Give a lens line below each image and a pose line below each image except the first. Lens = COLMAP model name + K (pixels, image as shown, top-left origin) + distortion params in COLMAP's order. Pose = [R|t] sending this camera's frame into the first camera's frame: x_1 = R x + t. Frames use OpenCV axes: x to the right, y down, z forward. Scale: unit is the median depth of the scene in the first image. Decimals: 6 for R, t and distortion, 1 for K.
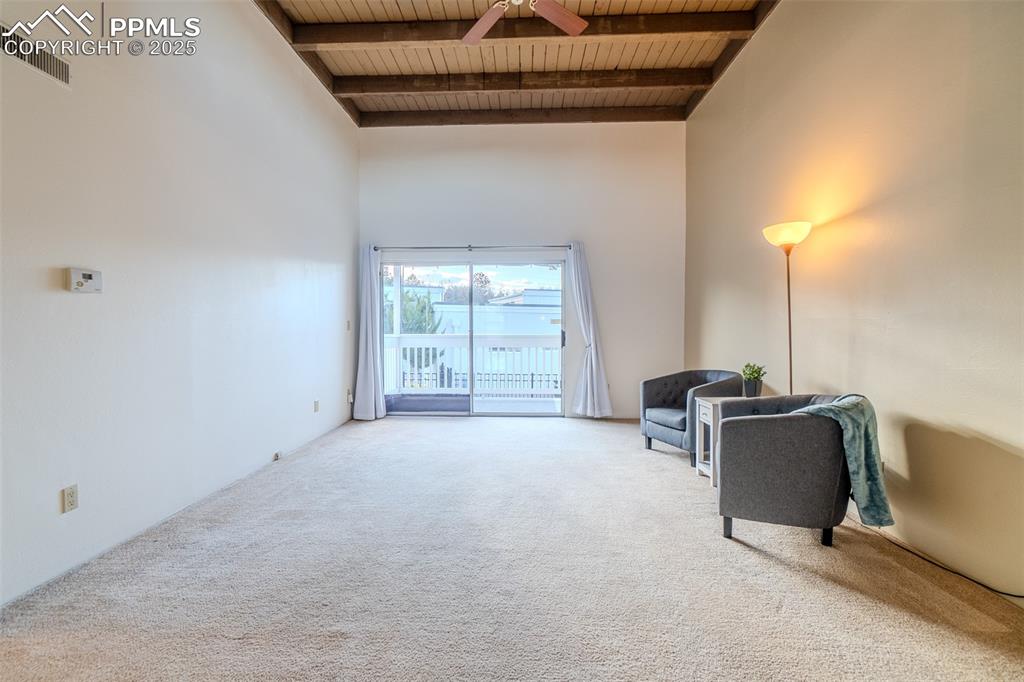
lens RADIAL K [[441.6, 0, 504.2], [0, 441.6, 337.1], [0, 0, 1]] dist [-0.002580, 0.000514]
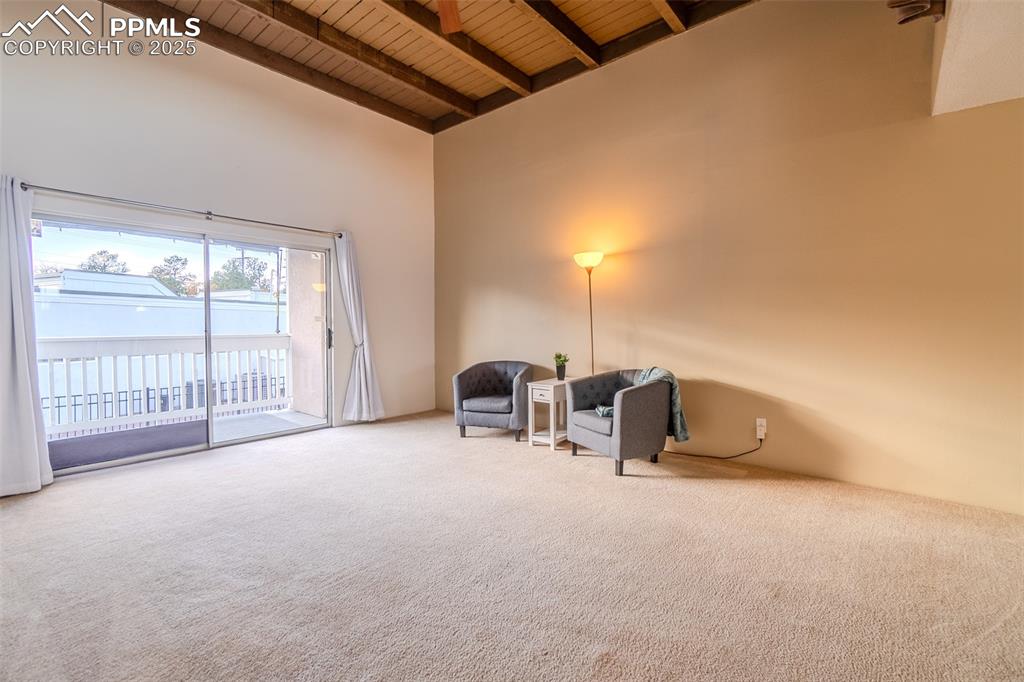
lens RADIAL K [[455.9, 0, 504.2], [0, 455.9, 337.3], [0, 0, 1]] dist [-0.011363, -0.000069]
pose [[0.621978, -0.023033, 0.782696, -0.415478], [0.017850, 0.999725, 0.015235, -0.006787], [-0.782831, 0.004496, 0.622218, 0.190660]]
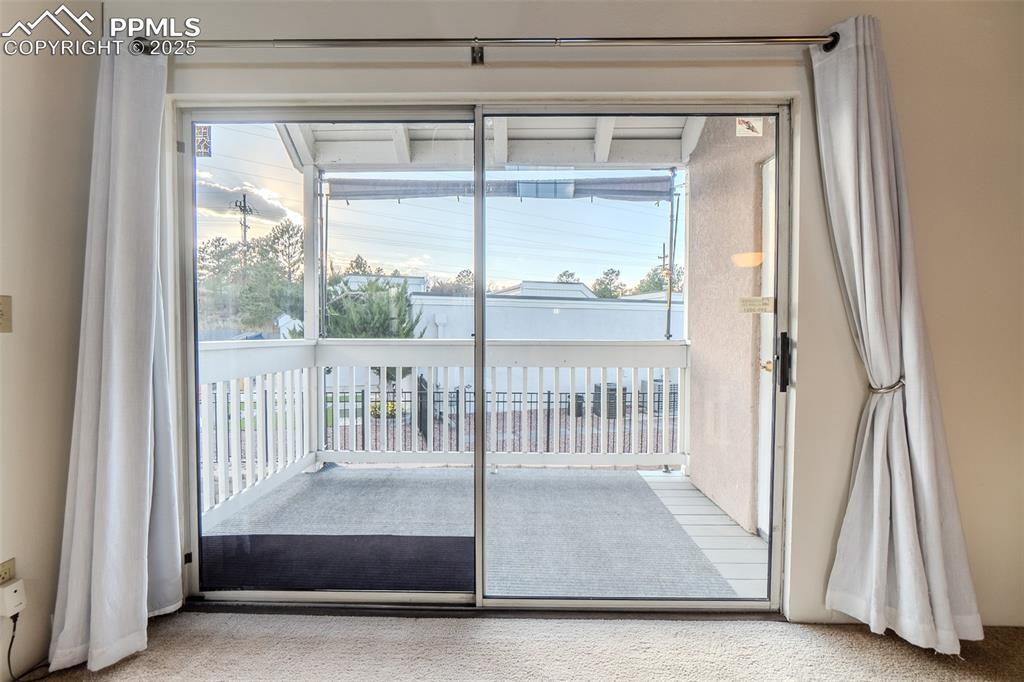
lens RADIAL K [[441.6, 0, 504.2], [0, 441.6, 337.1], [0, 0, 1]] dist [-0.002580, 0.000514]
pose [[0.999542, 0.001356, 0.030246, -0.078406], [-0.001432, 0.999996, 0.002508, -0.015523], [-0.030243, -0.002550, 0.999539, 0.813648]]
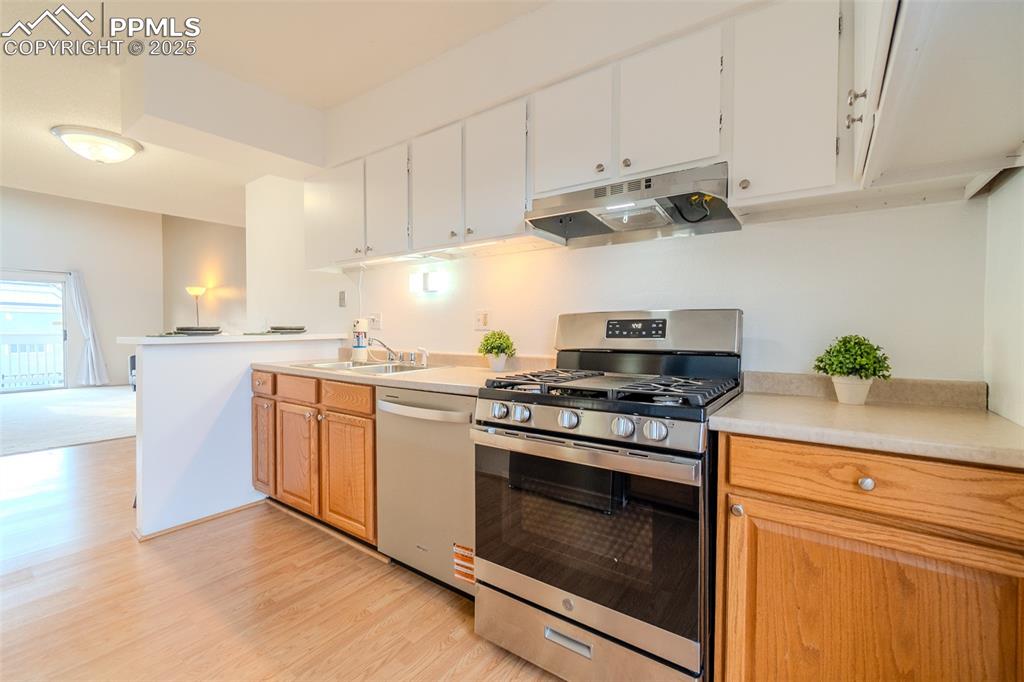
lens RADIAL K [[441.6, 0, 504.2], [0, 441.6, 337.1], [0, 0, 1]] dist [-0.002580, 0.000514]
pose [[0.565485, -0.017800, 0.824566, -0.286625], [0.018533, 0.999789, 0.008873, 0.028508], [-0.824550, 0.010264, 0.565696, -1.187409]]
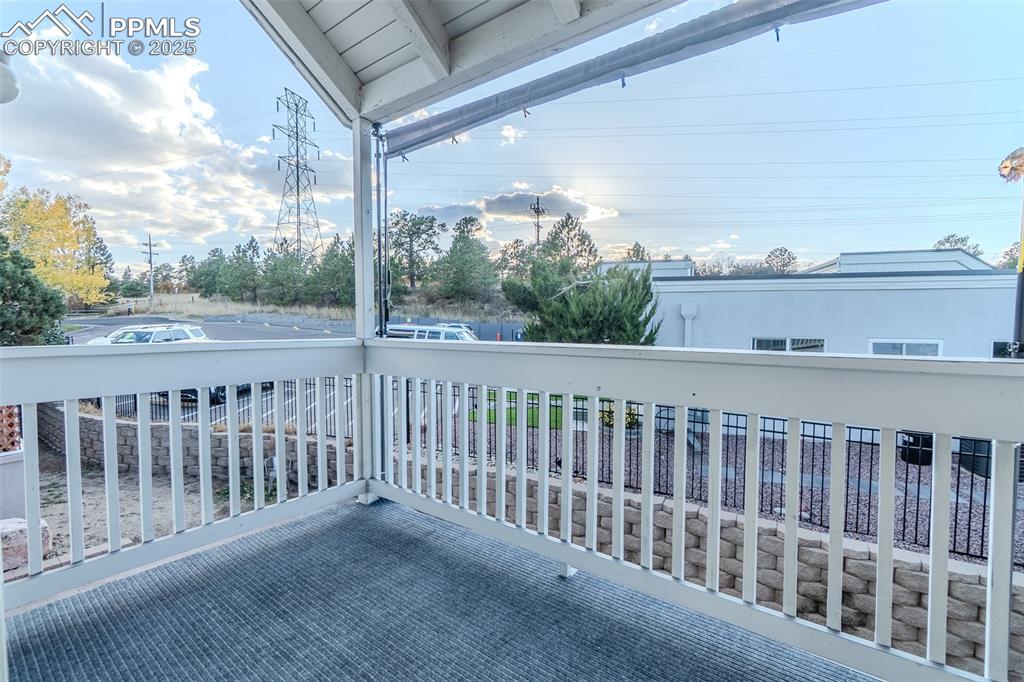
lens RADIAL K [[458.8, 0, 512.0], [0, 458.8, 341.0], [0, 0, 1]] dist [0.001332, 0.000371]
pose [[0.819059, 0.023695, -0.573220, 0.170513], [-0.008209, 0.999528, 0.029587, -0.028917], [0.573651, -0.019528, 0.818867, 1.225118]]
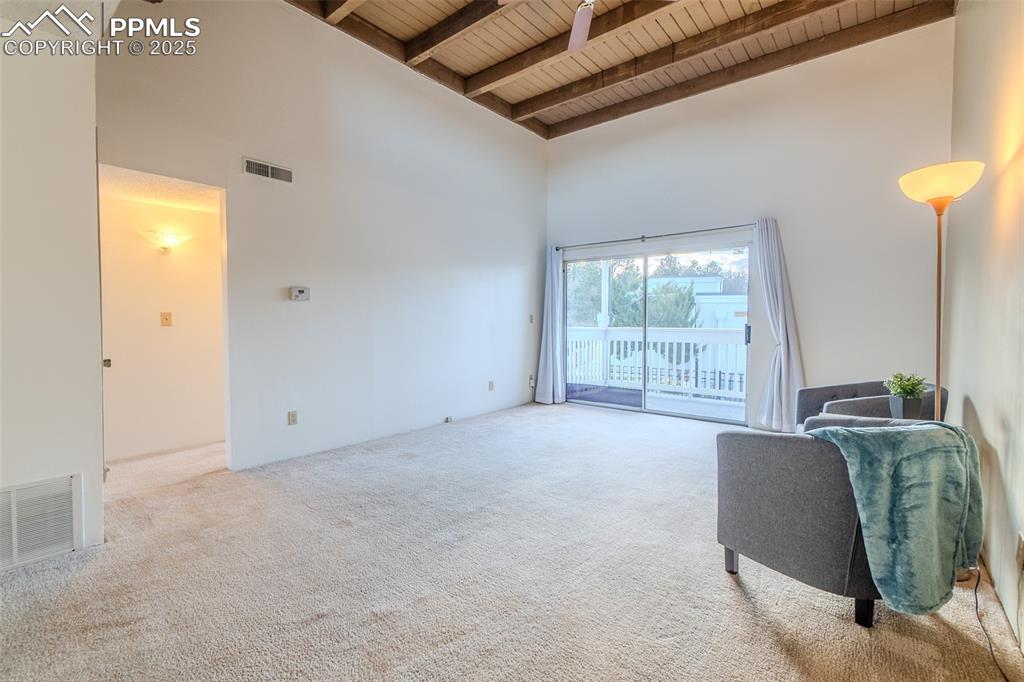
lens RADIAL K [[453.0, 0, 505.9], [0, 453.0, 338.9], [0, 0, 1]] dist [-0.001287, 0.000157]
pose [[0.797196, 0.025227, -0.603194, 0.332519], [-0.013723, 0.999626, 0.023670, -0.002145], [0.603565, -0.010592, 0.797243, 0.029047]]
